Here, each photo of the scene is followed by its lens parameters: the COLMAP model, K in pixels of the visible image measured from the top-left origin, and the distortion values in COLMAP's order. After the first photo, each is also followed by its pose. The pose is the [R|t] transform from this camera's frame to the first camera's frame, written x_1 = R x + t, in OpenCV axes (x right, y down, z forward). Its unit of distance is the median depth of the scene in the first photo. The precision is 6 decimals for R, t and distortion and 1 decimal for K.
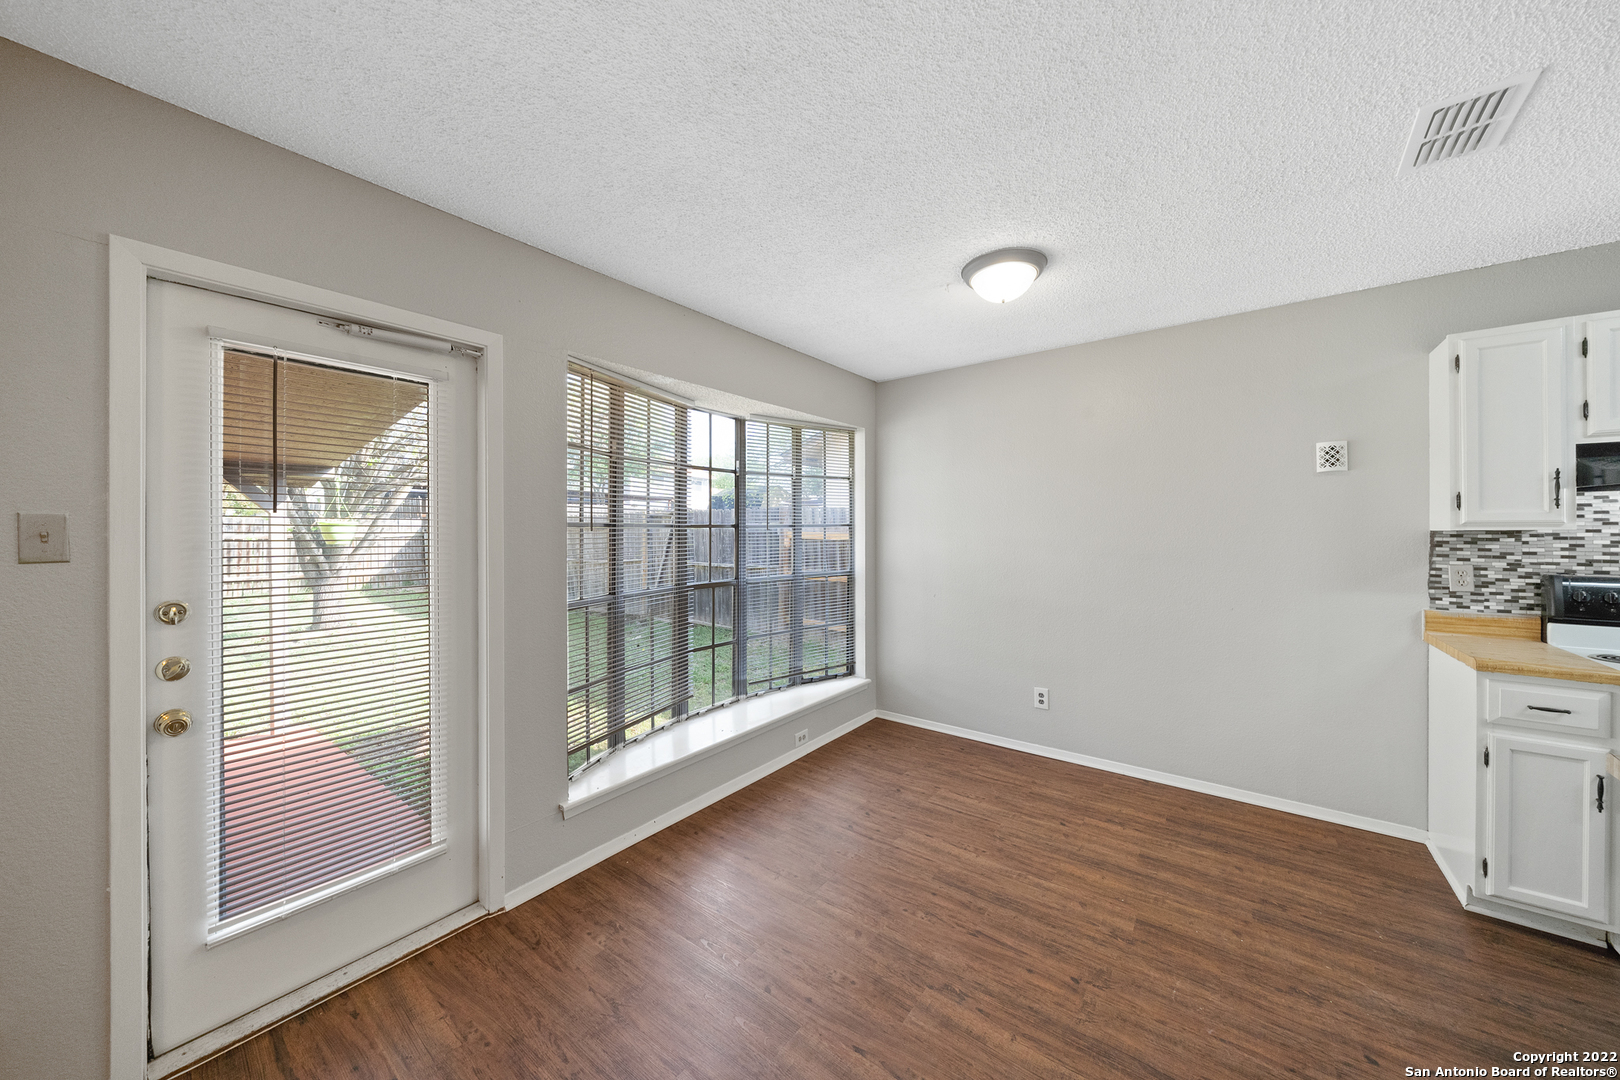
lens RADIAL K [[561.3, 0, 801.1], [0, 561.3, 531.7], [0, 0, 1]] dist [-0.004485, -0.000275]
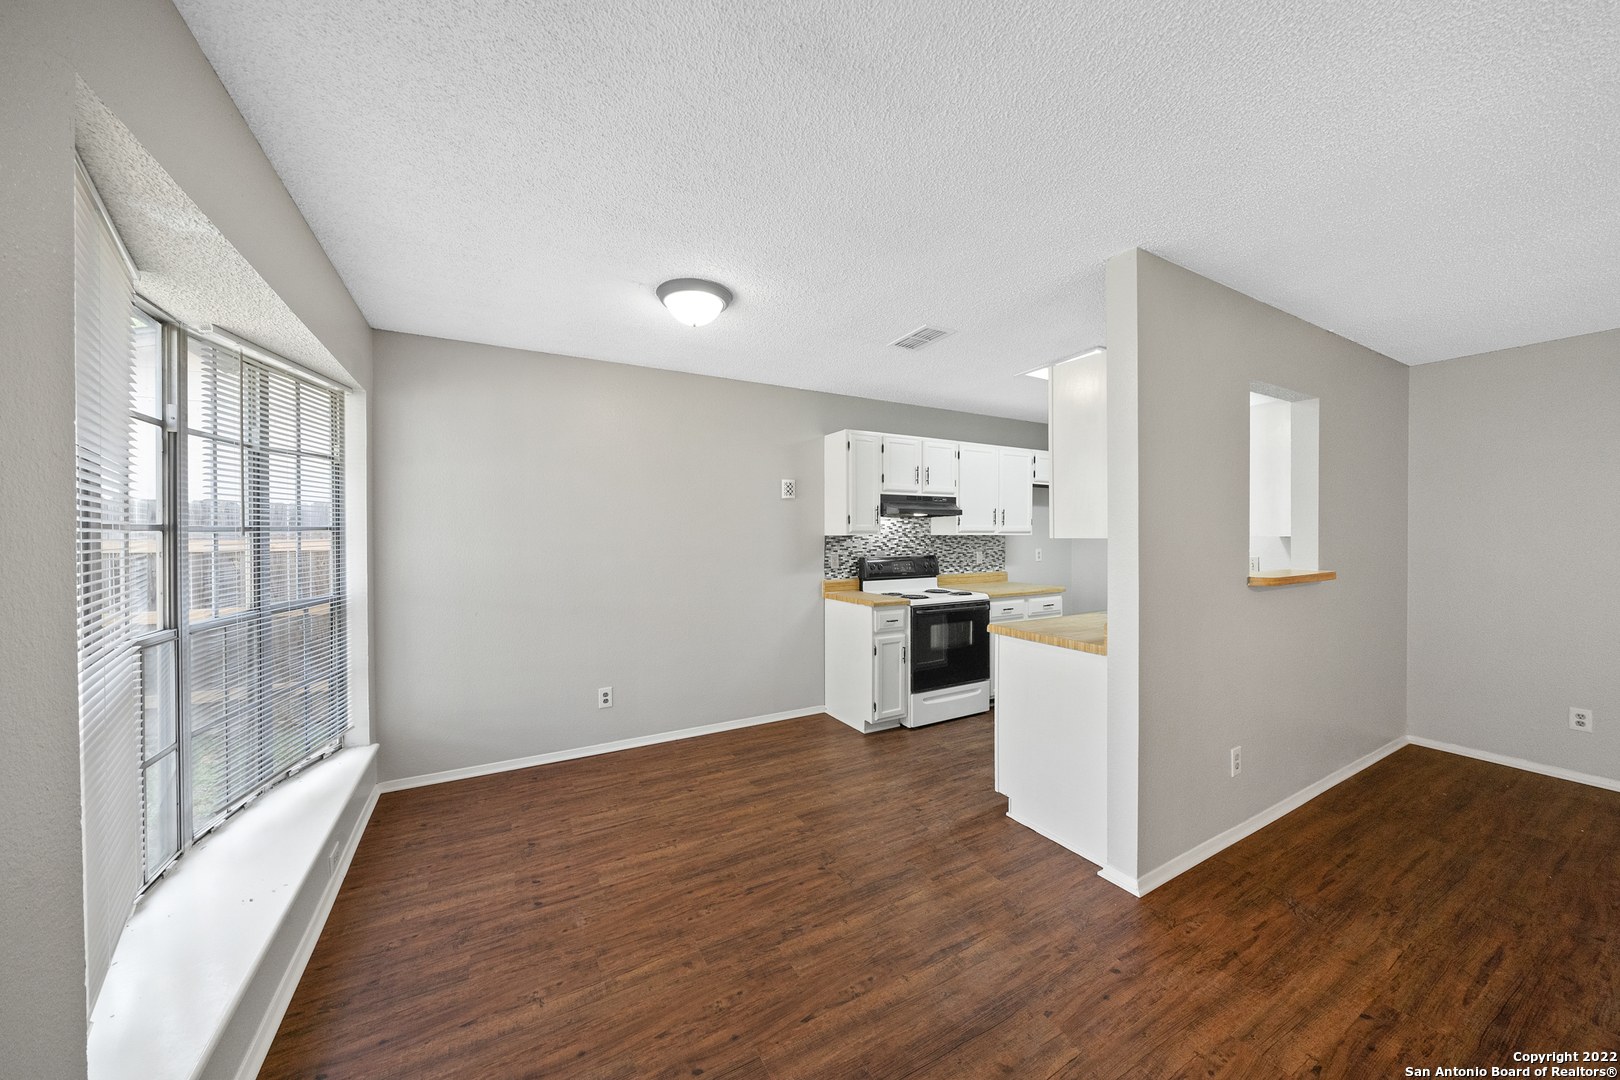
lens RADIAL K [[561.3, 0, 811.9], [0, 561.3, 537.5], [0, 0, 1]] dist [-0.004485, -0.000275]
pose [[0.381393, -0.001631, 0.924412, -0.549041], [0.004271, 0.999991, 0.000002, 0.004503], [-0.924403, 0.003948, 0.381396, 0.361960]]
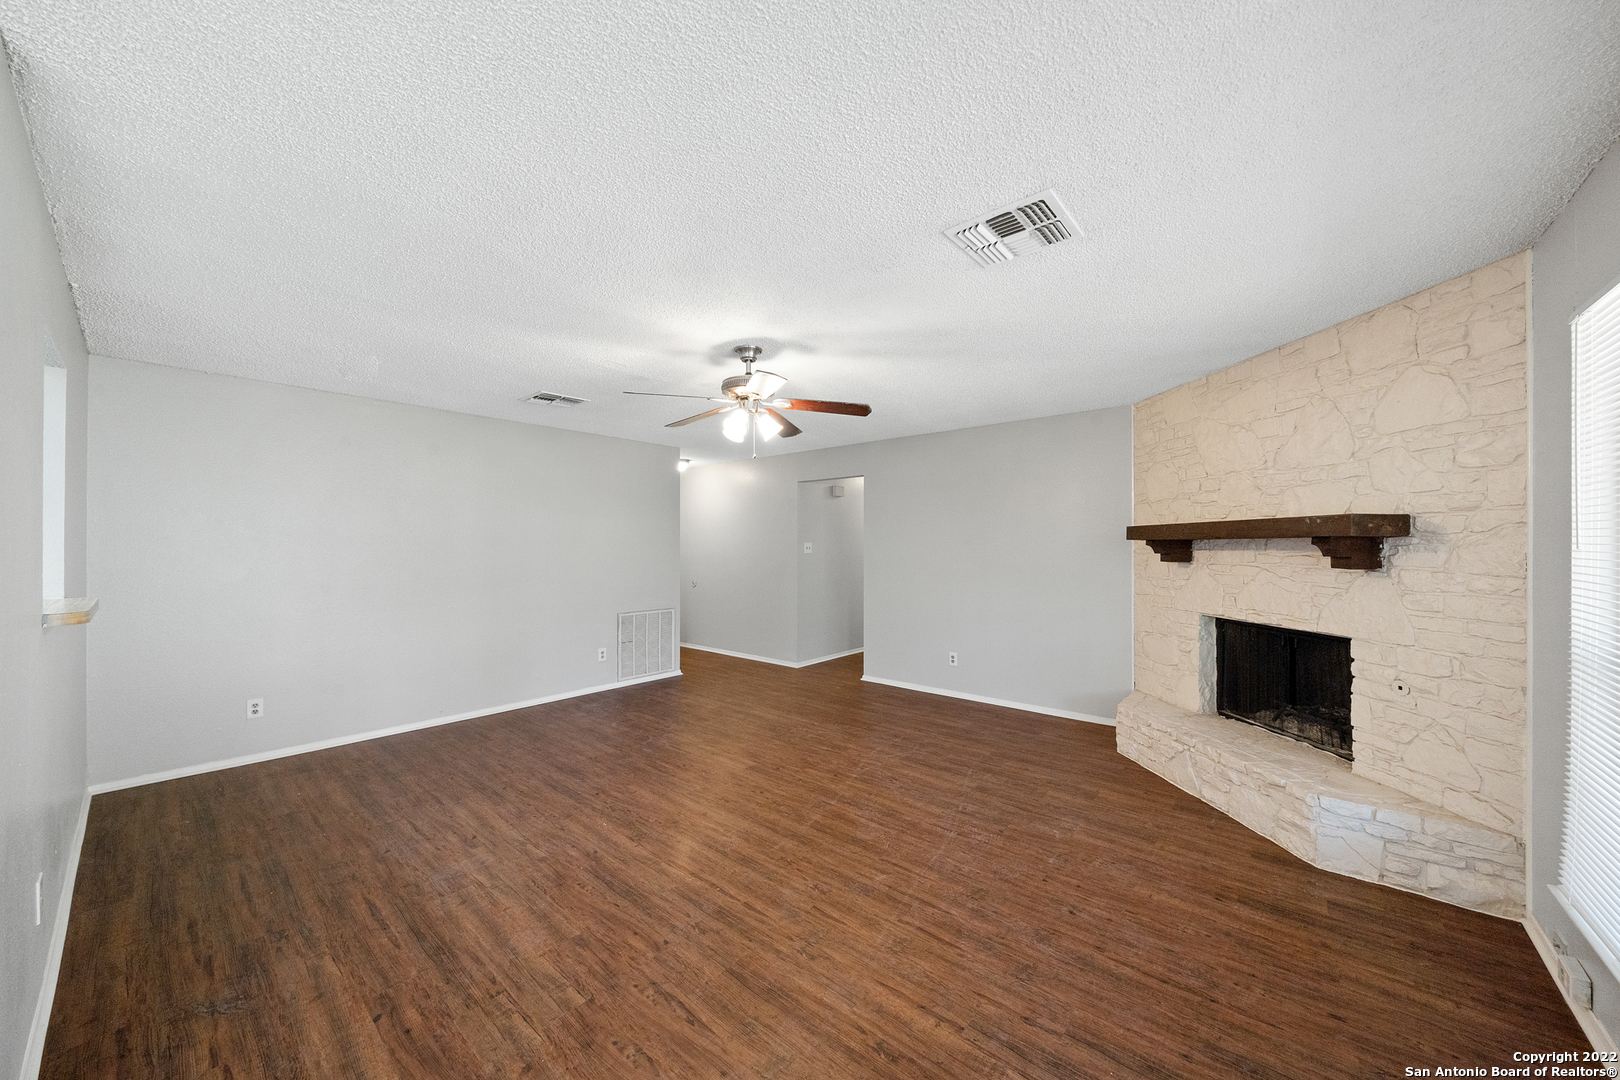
lens RADIAL K [[561.3, 0, 802.5], [0, 561.3, 549.2], [0, 0, 1]] dist [-0.004485, -0.000275]
pose [[-0.998543, 0.004118, 0.053797, -0.250443], [0.004306, 0.999985, 0.003364, -0.002811], [-0.053782, 0.003591, -0.998546, 0.666271]]
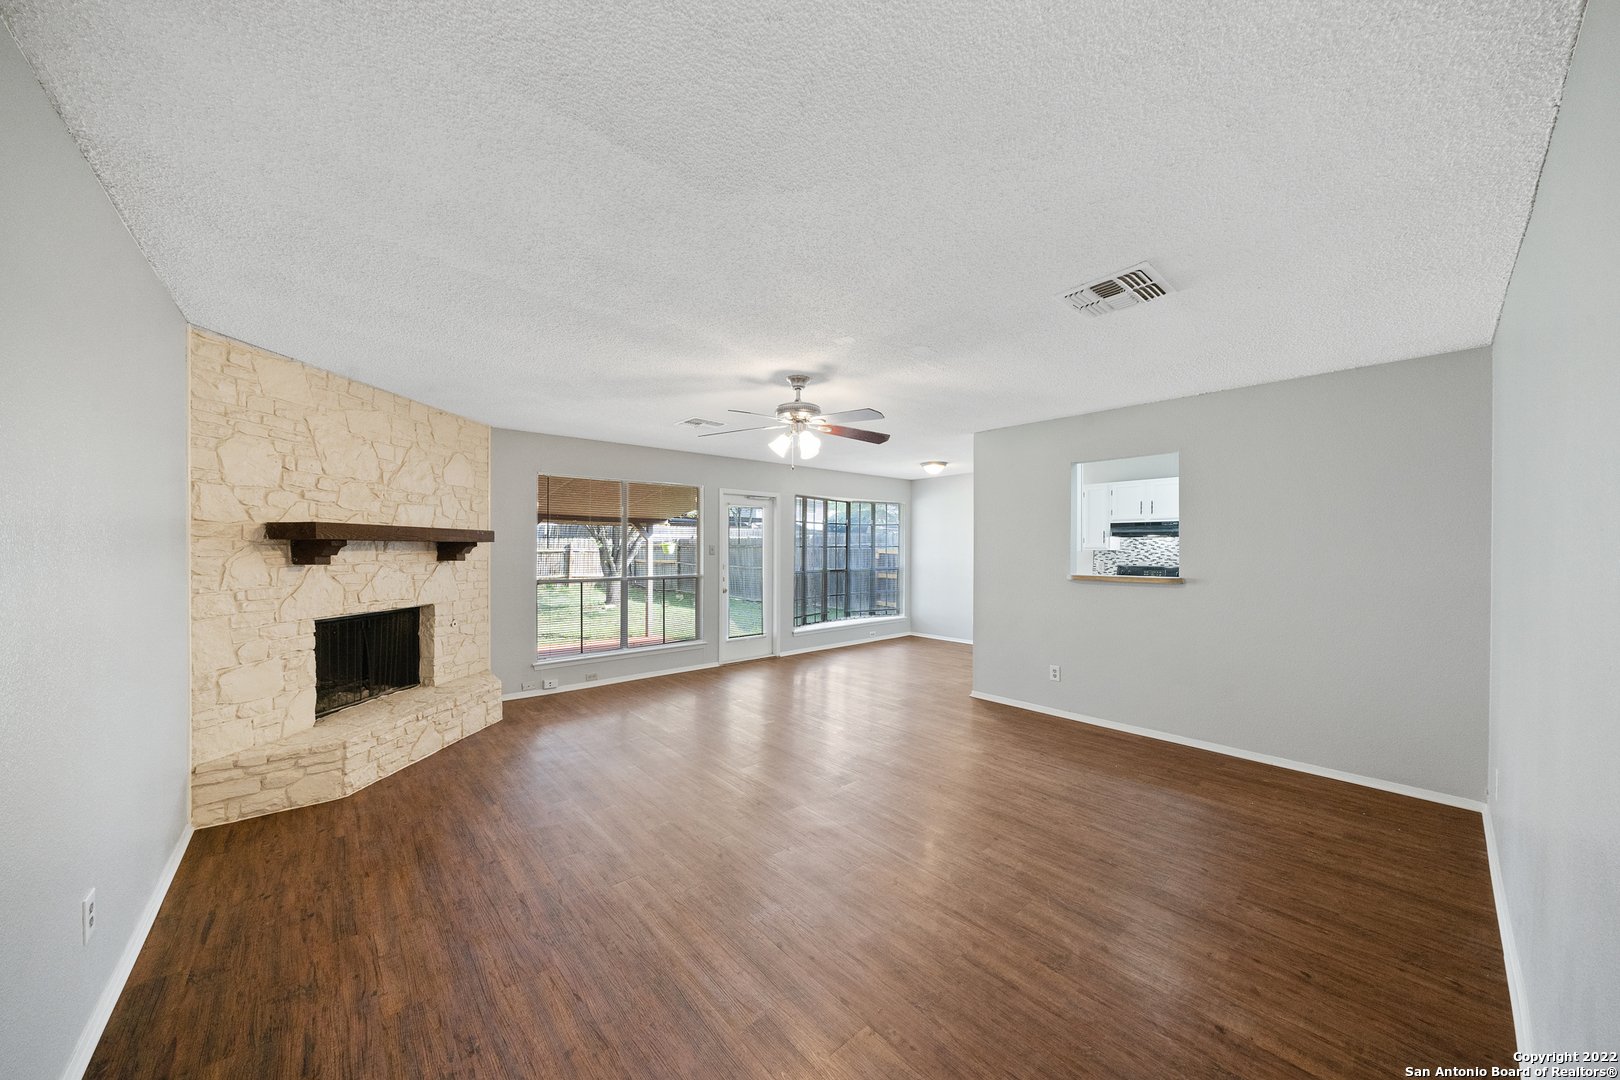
lens RADIAL K [[561.3, 0, 806.2], [0, 561.3, 552.3], [0, 0, 1]] dist [-0.004485, -0.000275]
pose [[0.982137, 0.007113, -0.188030, 0.248832], [-0.005740, 0.999953, 0.007850, -0.005221], [0.188077, -0.006630, 0.982132, -2.074677]]
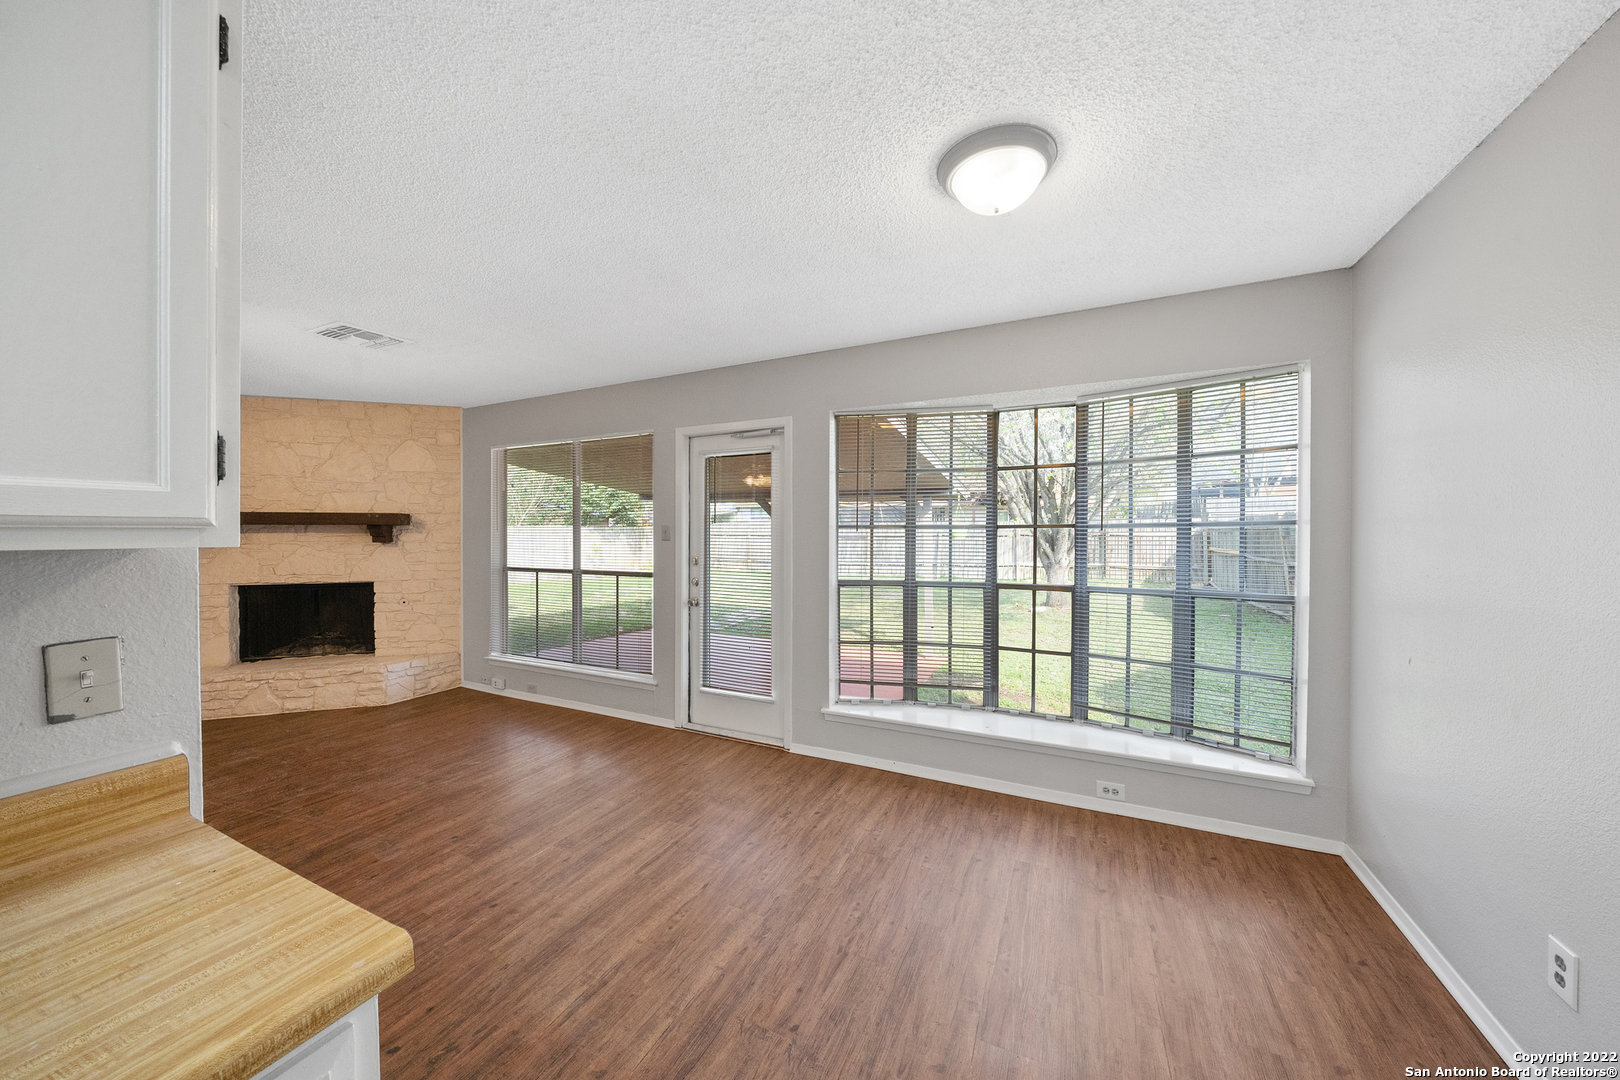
lens RADIAL K [[561.3, 0, 811.8], [0, 561.3, 537.0], [0, 0, 1]] dist [-0.004485, -0.000275]
pose [[0.208523, 0.013323, -0.977927, 0.987238], [-0.001520, 0.999910, 0.013299, -0.004178], [0.978016, -0.001286, 0.208525, 0.603386]]
